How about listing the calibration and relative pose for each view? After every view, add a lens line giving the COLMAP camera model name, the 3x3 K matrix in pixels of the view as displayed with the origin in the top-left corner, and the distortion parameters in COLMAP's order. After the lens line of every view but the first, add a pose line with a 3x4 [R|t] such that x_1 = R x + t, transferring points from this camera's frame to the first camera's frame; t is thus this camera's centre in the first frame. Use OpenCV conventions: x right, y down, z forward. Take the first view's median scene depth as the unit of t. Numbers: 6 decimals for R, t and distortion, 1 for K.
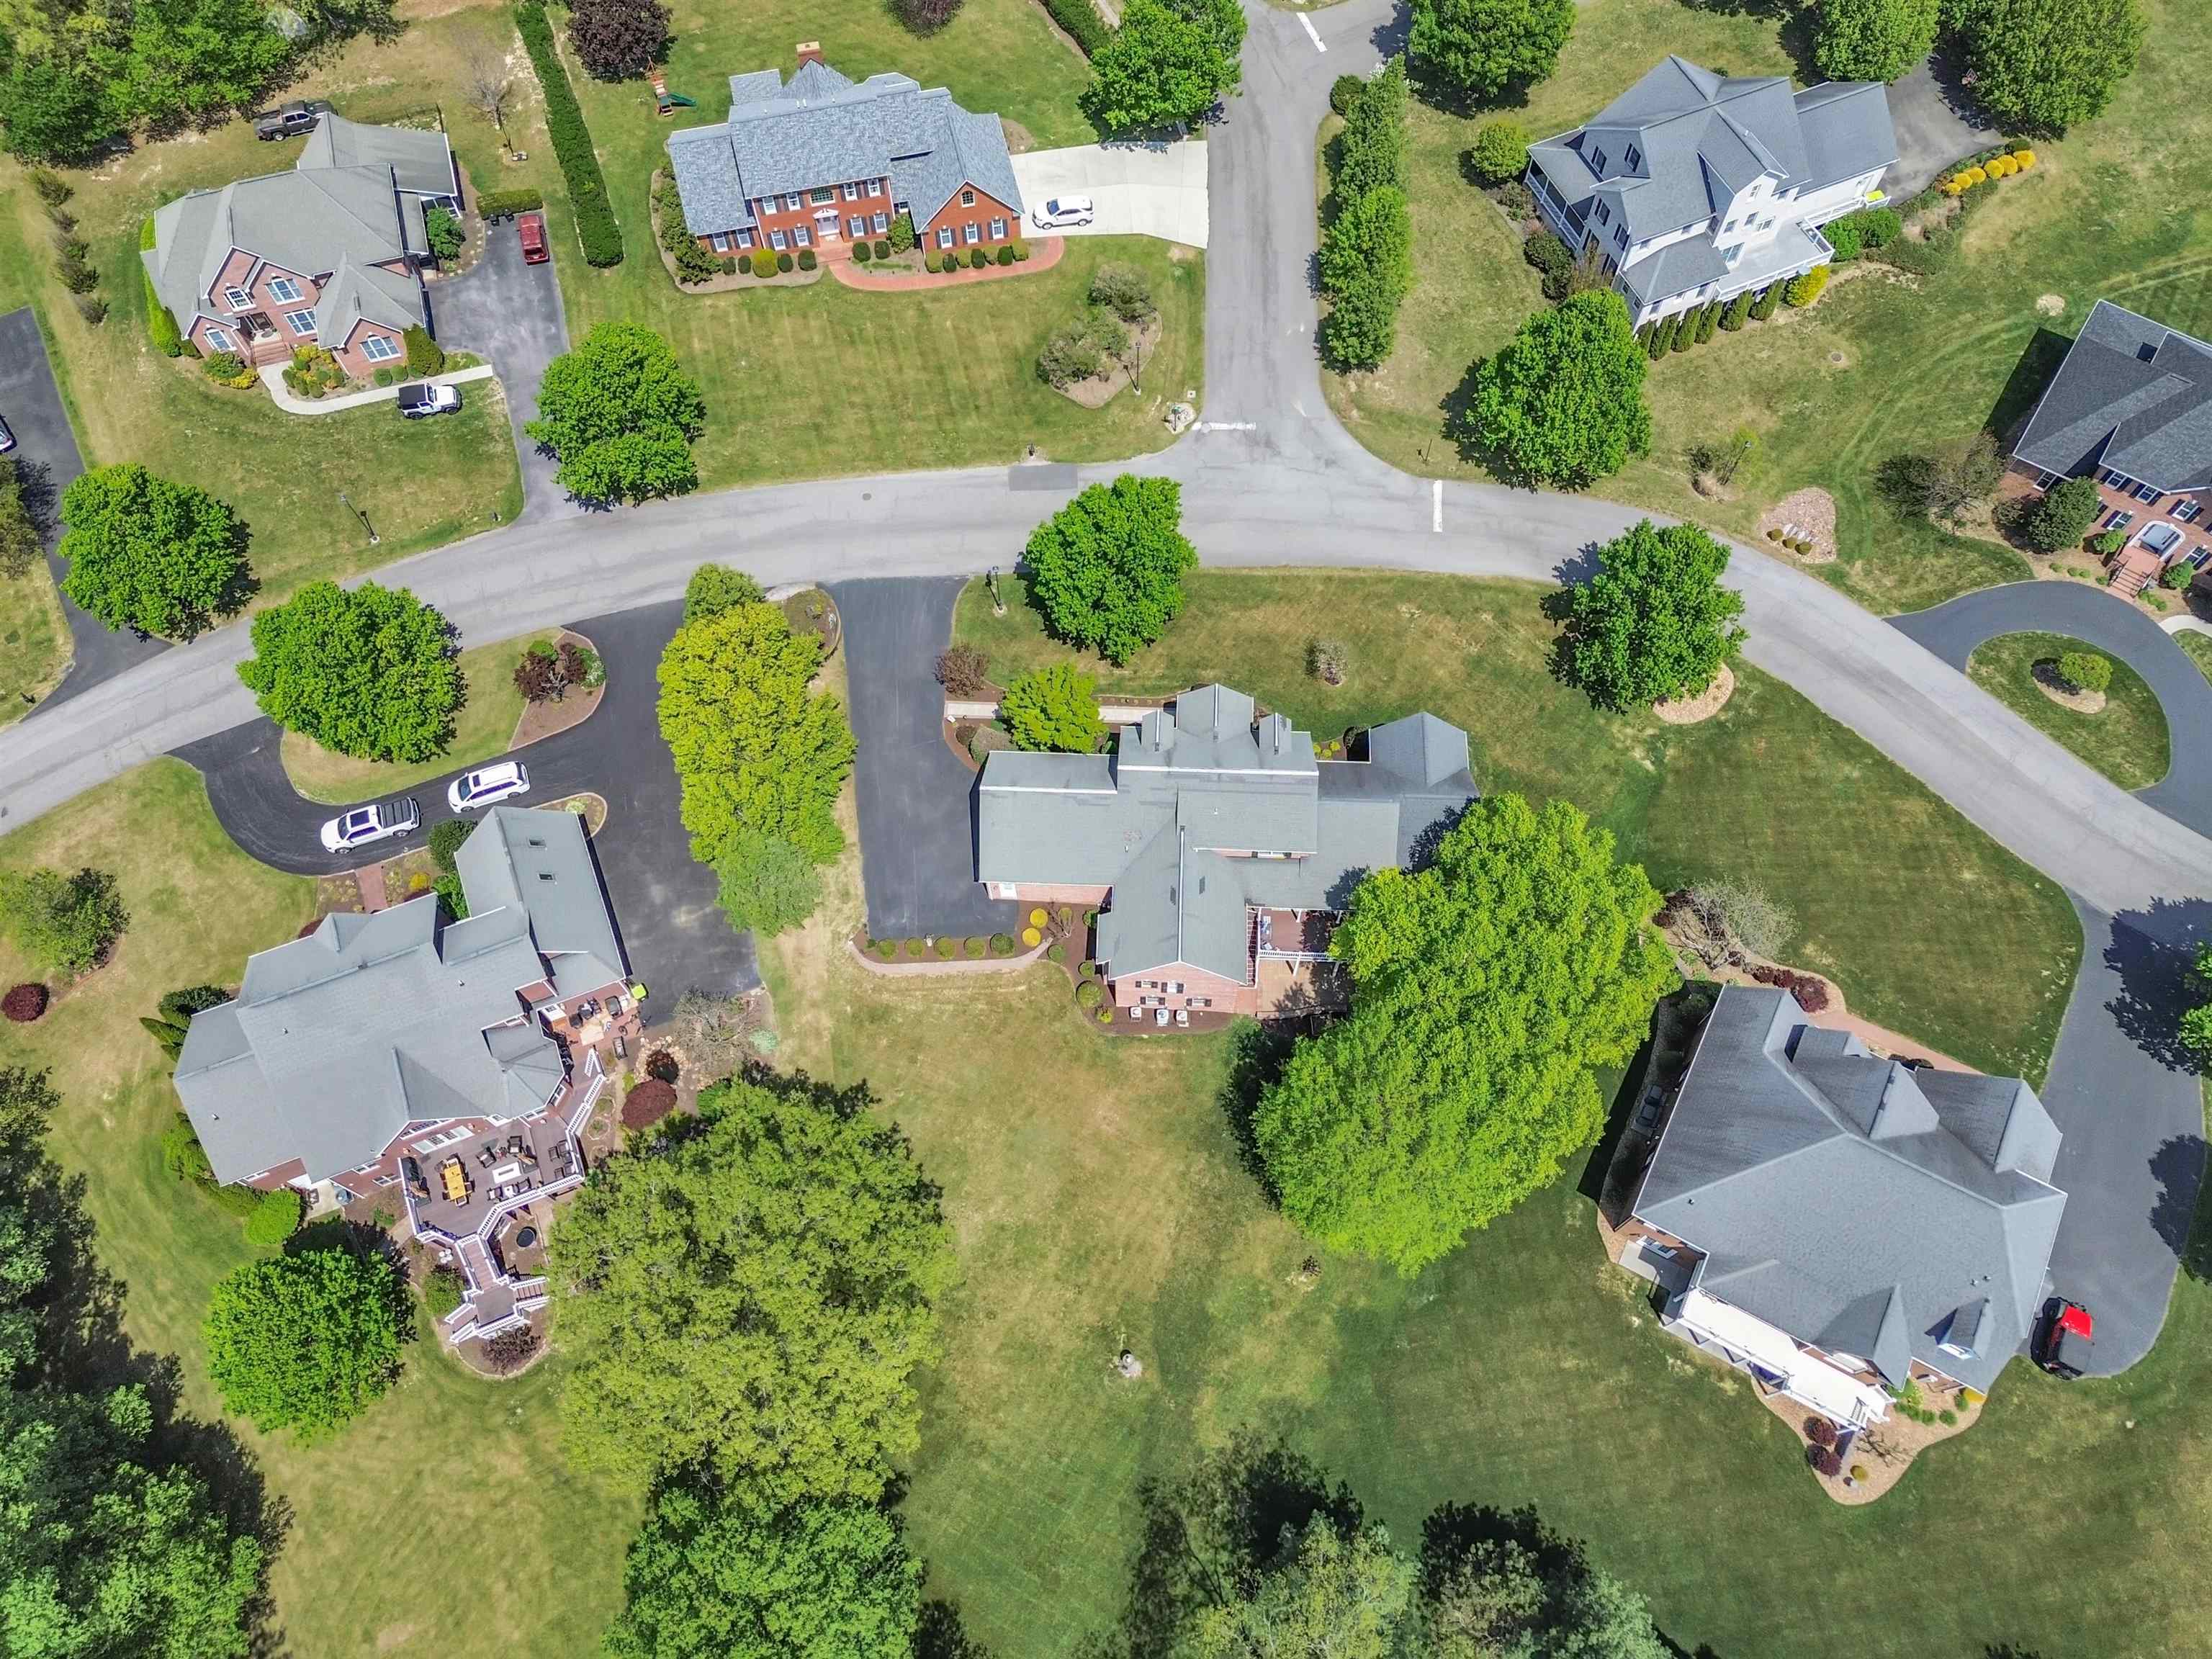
lens RADIAL K [[1567.9, 0, 1116.5], [0, 1567.9, 835.9], [0, 0, 1]] dist [0.063681, -0.055191]
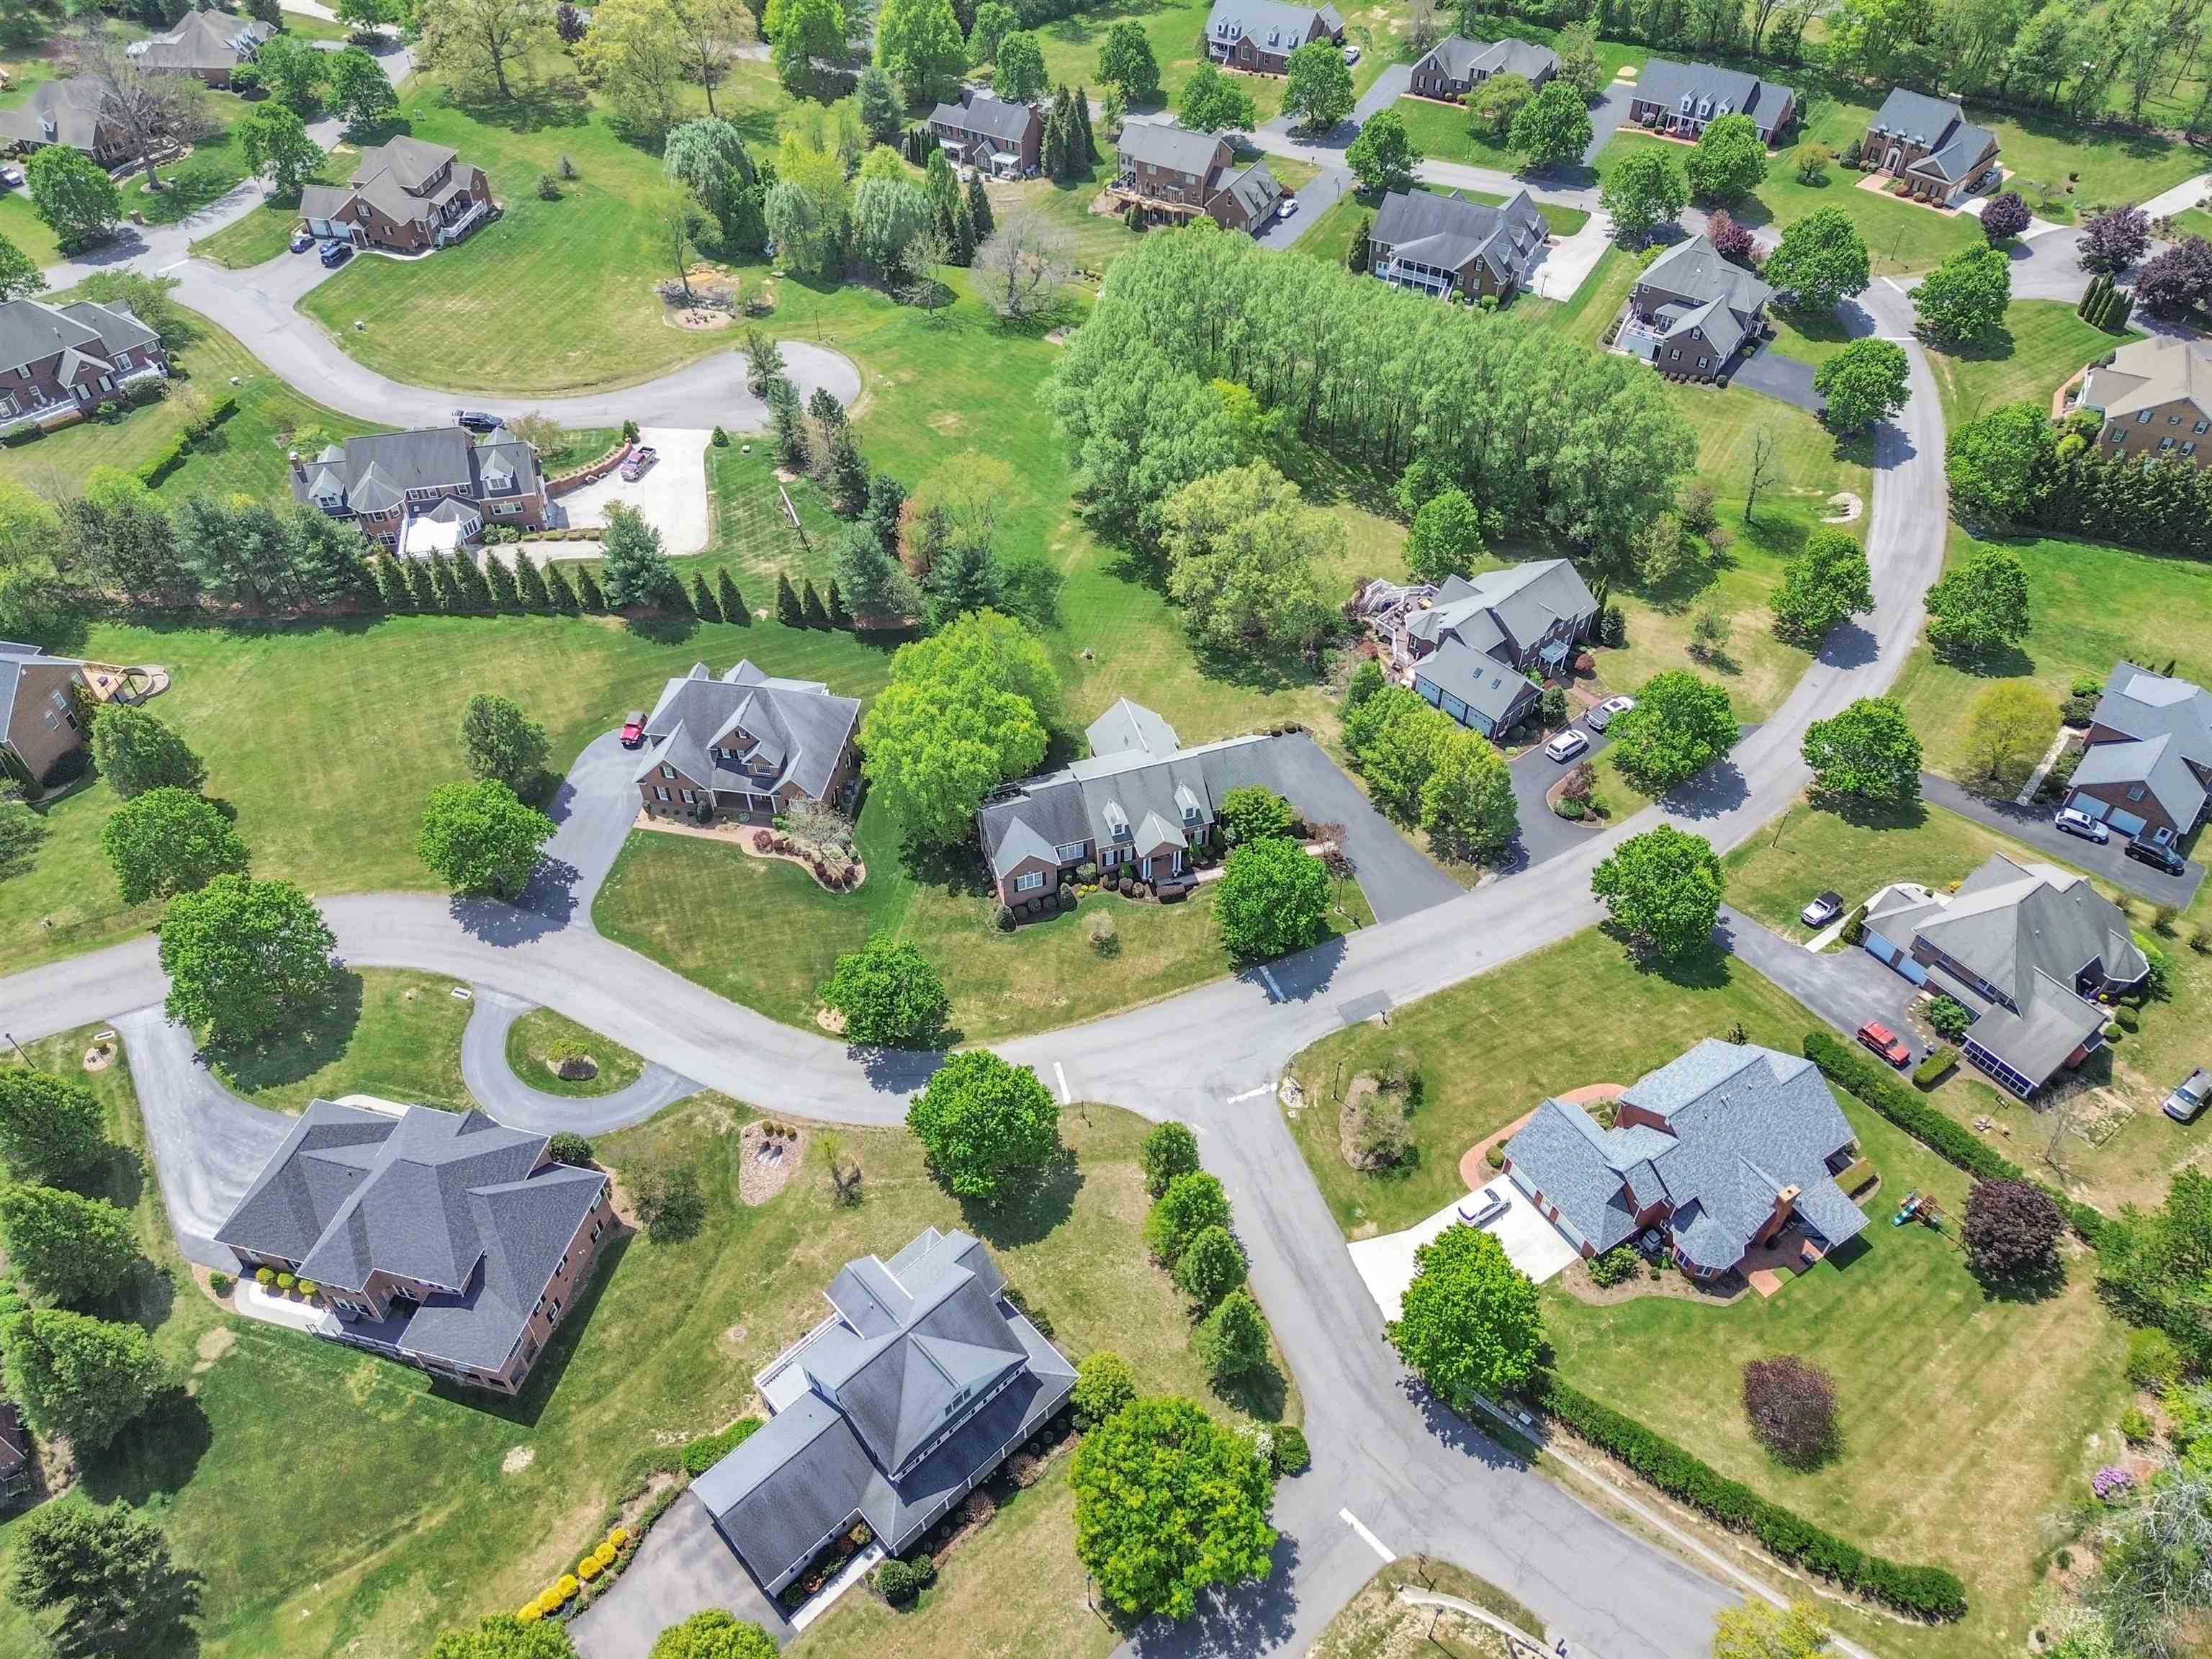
lens RADIAL K [[1567.9, 0, 1116.5], [0, 1567.9, 835.9], [0, 0, 1]] dist [0.063681, -0.055191]
pose [[-0.941012, 0.249796, -0.228250, 0.406717], [-0.301116, -0.310482, 0.901626, -1.301391], [0.154355, 0.917171, 0.367385, 0.394794]]
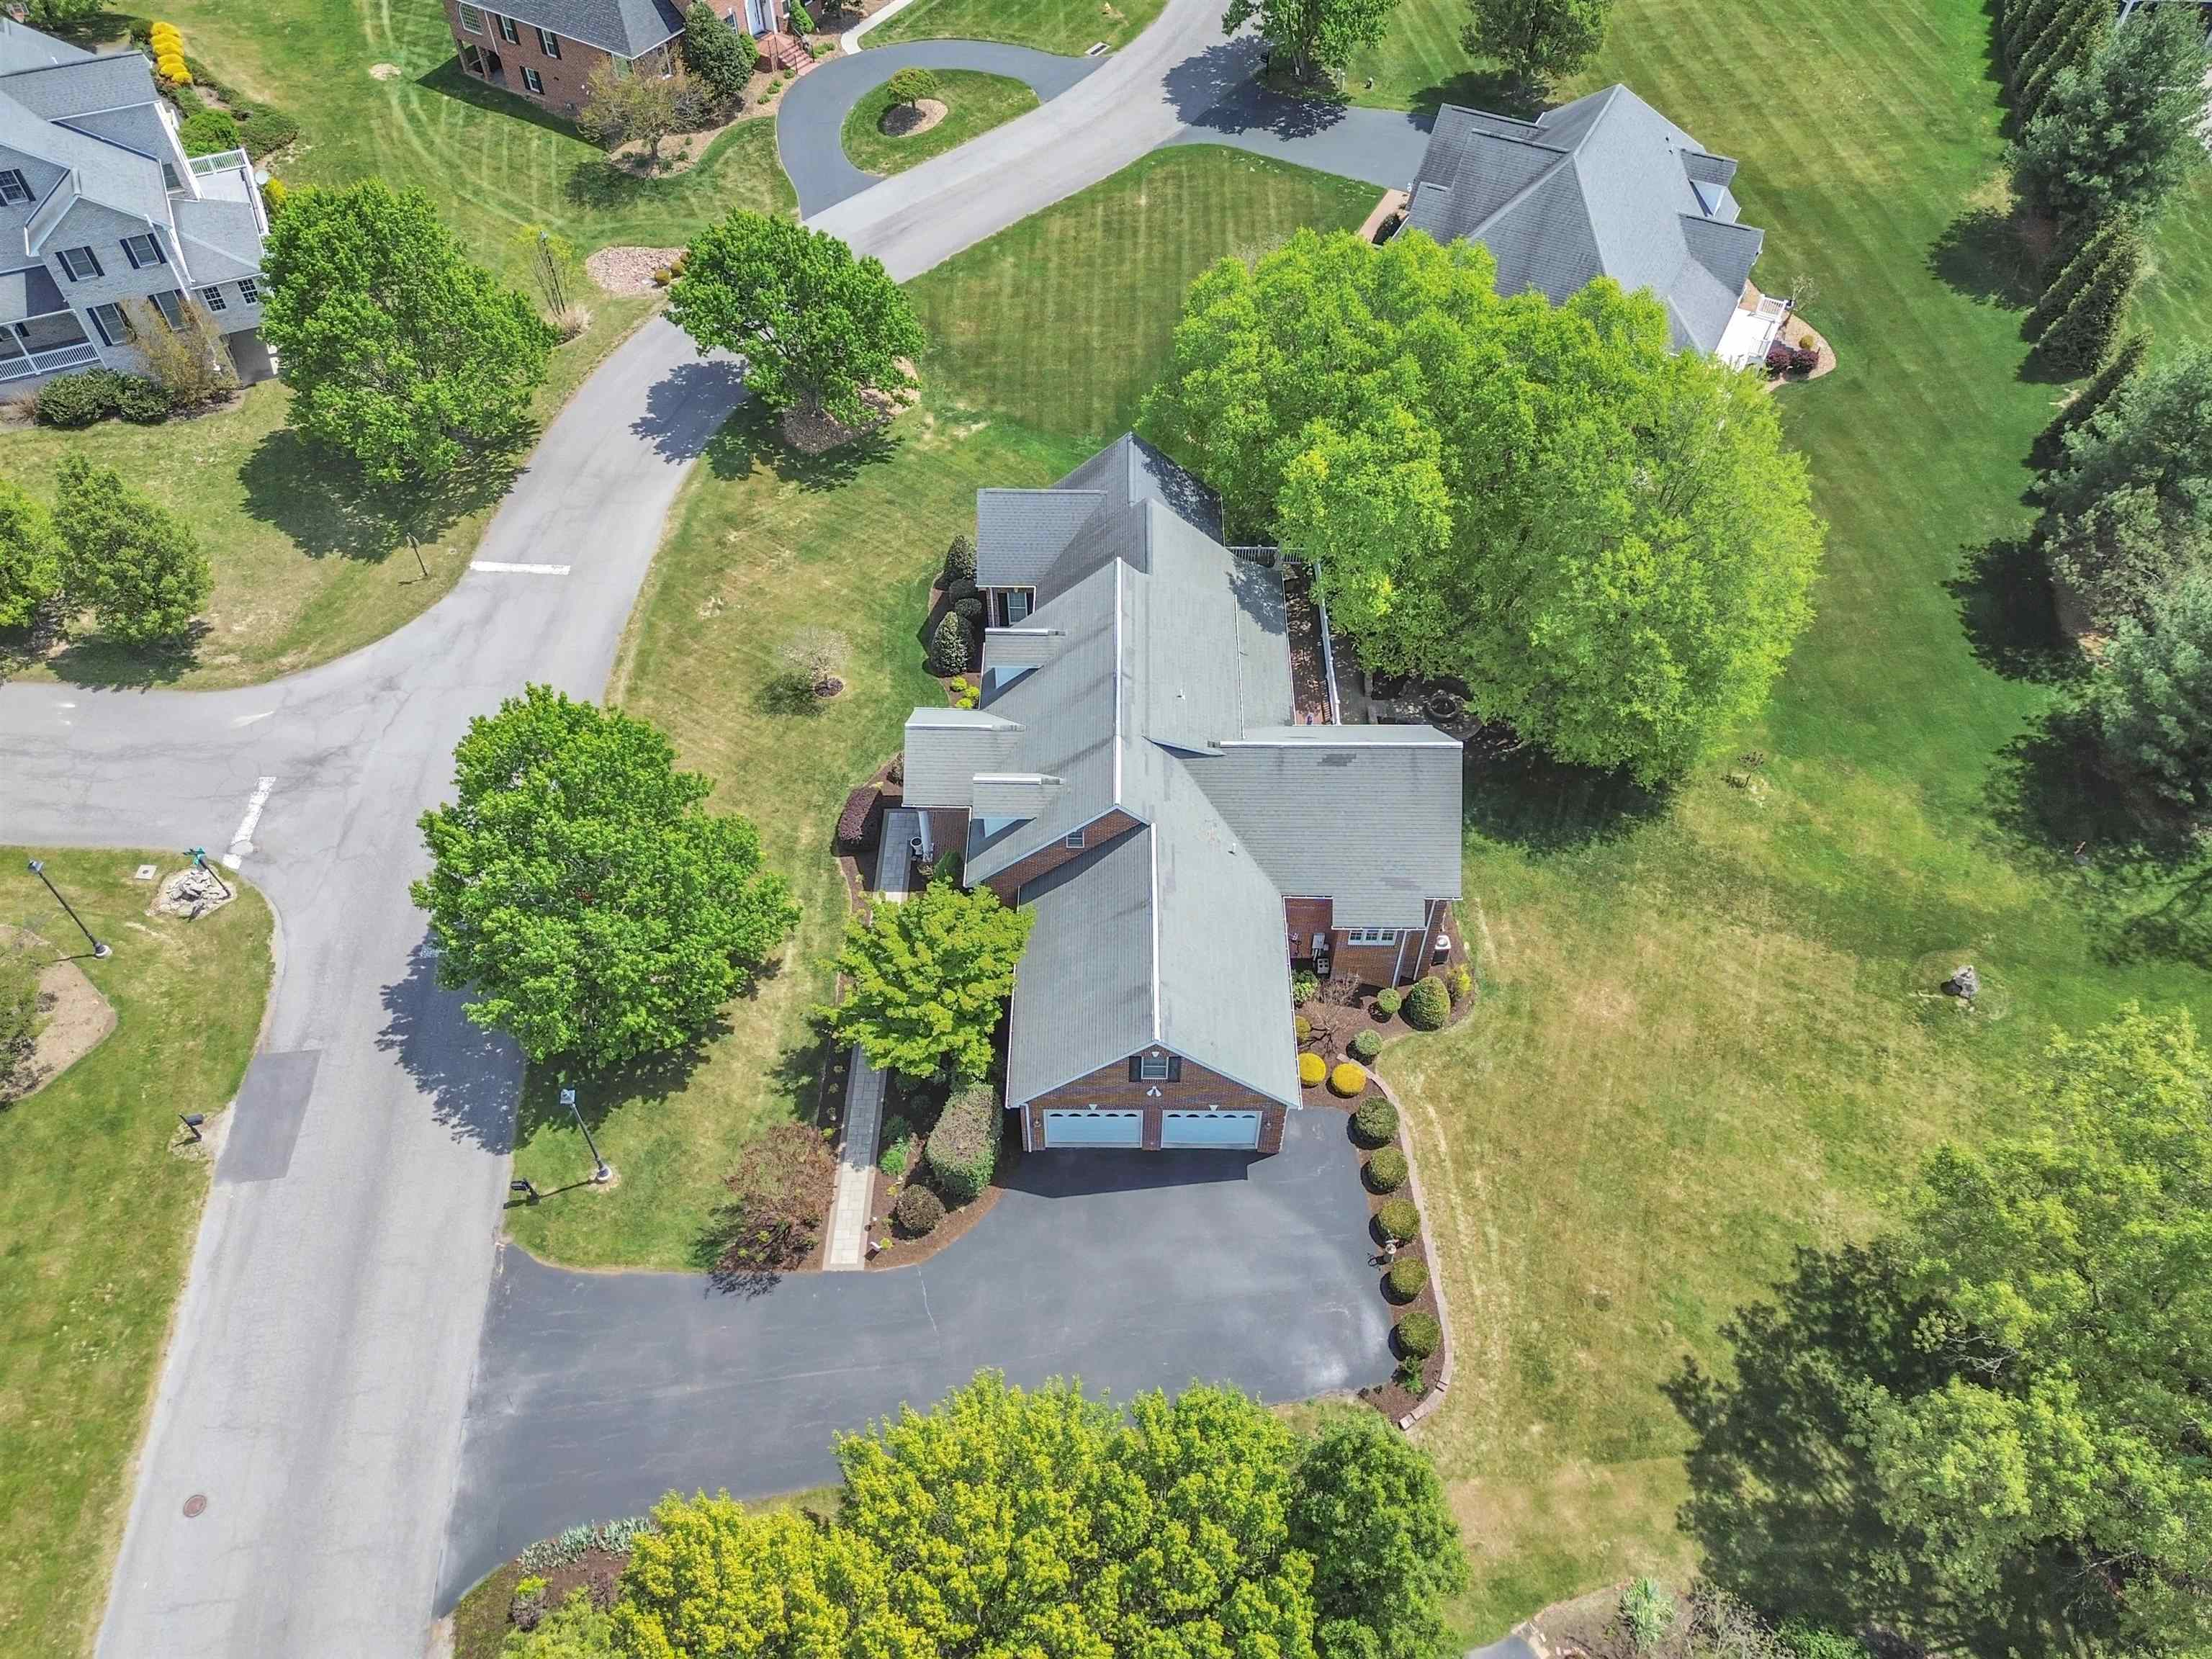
lens RADIAL K [[1582.0, 0, 1114.7], [0, 1582.0, 828.9], [0, 0, 1]] dist [0.057928, -0.047763]
pose [[-0.033437, -0.761192, 0.647664, -0.304075], [0.899382, 0.259705, 0.351661, -0.198832], [-0.435884, 0.594255, 0.675918, 0.546249]]
